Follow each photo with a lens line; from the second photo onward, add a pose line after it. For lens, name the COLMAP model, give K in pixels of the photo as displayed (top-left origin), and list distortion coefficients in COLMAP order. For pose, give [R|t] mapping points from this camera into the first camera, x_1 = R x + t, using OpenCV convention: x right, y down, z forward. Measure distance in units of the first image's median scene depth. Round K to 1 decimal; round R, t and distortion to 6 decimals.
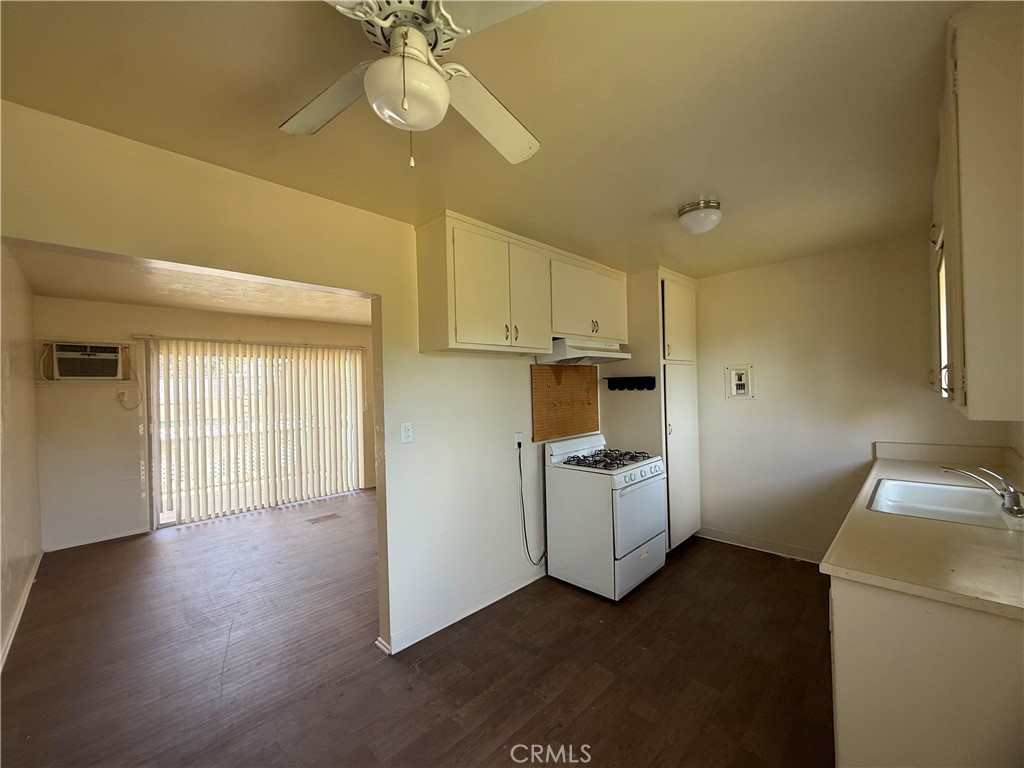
lens RADIAL K [[419.6, 0, 524.4], [0, 419.6, 384.1], [0, 0, 1]] dist [-0.000991, 0.000090]
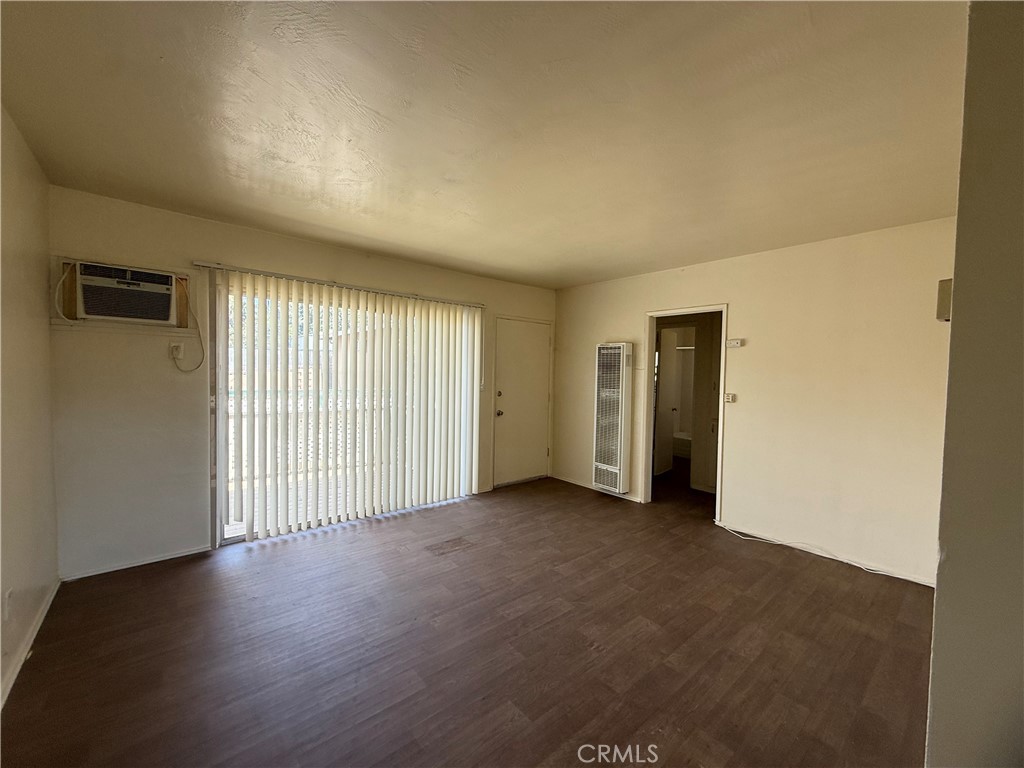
lens RADIAL K [[405.3, 0, 512.0], [0, 405.3, 384.0], [0, 0, 1]] dist [0.000136, -0.000107]
pose [[0.993296, 0.045391, -0.106310, -0.341650], [-0.042169, 0.998586, 0.032368, 0.035996], [0.107629, -0.027668, 0.993806, 0.396331]]
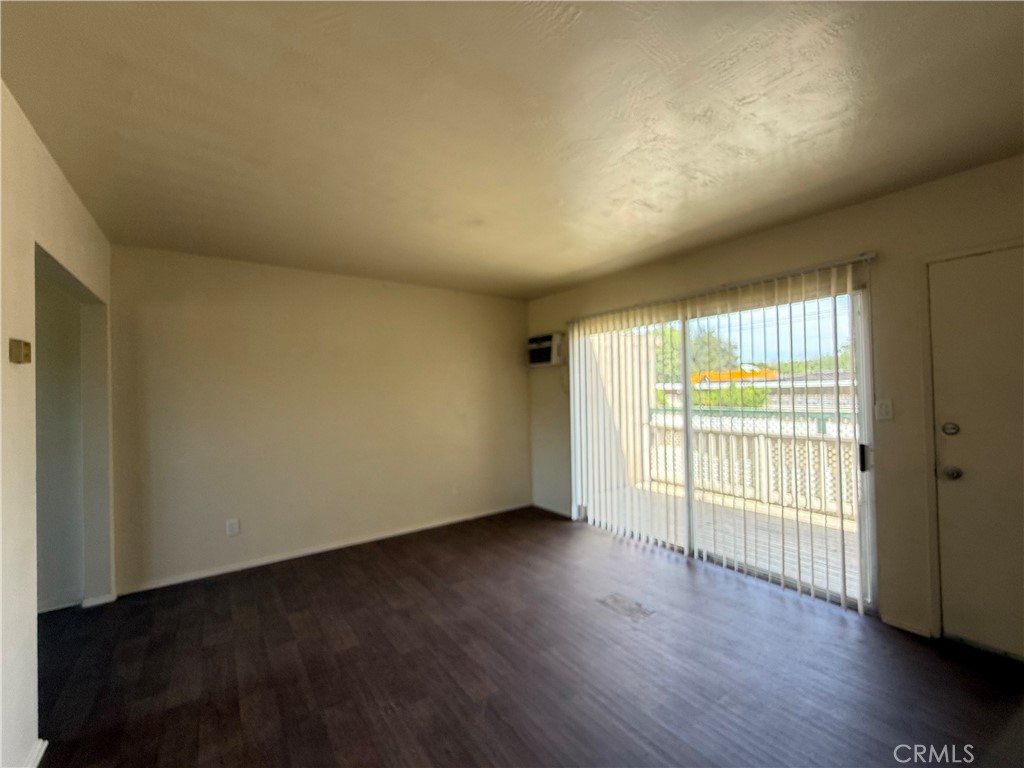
lens RADIAL K [[405.3, 0, 512.0], [0, 405.3, 384.0], [0, 0, 1]] dist [0.000136, -0.000107]
pose [[-0.178373, 0.010749, -0.983904, 0.068448], [0.030009, 0.999535, 0.005479, 0.027538], [0.983505, -0.028549, -0.178613, 1.022517]]
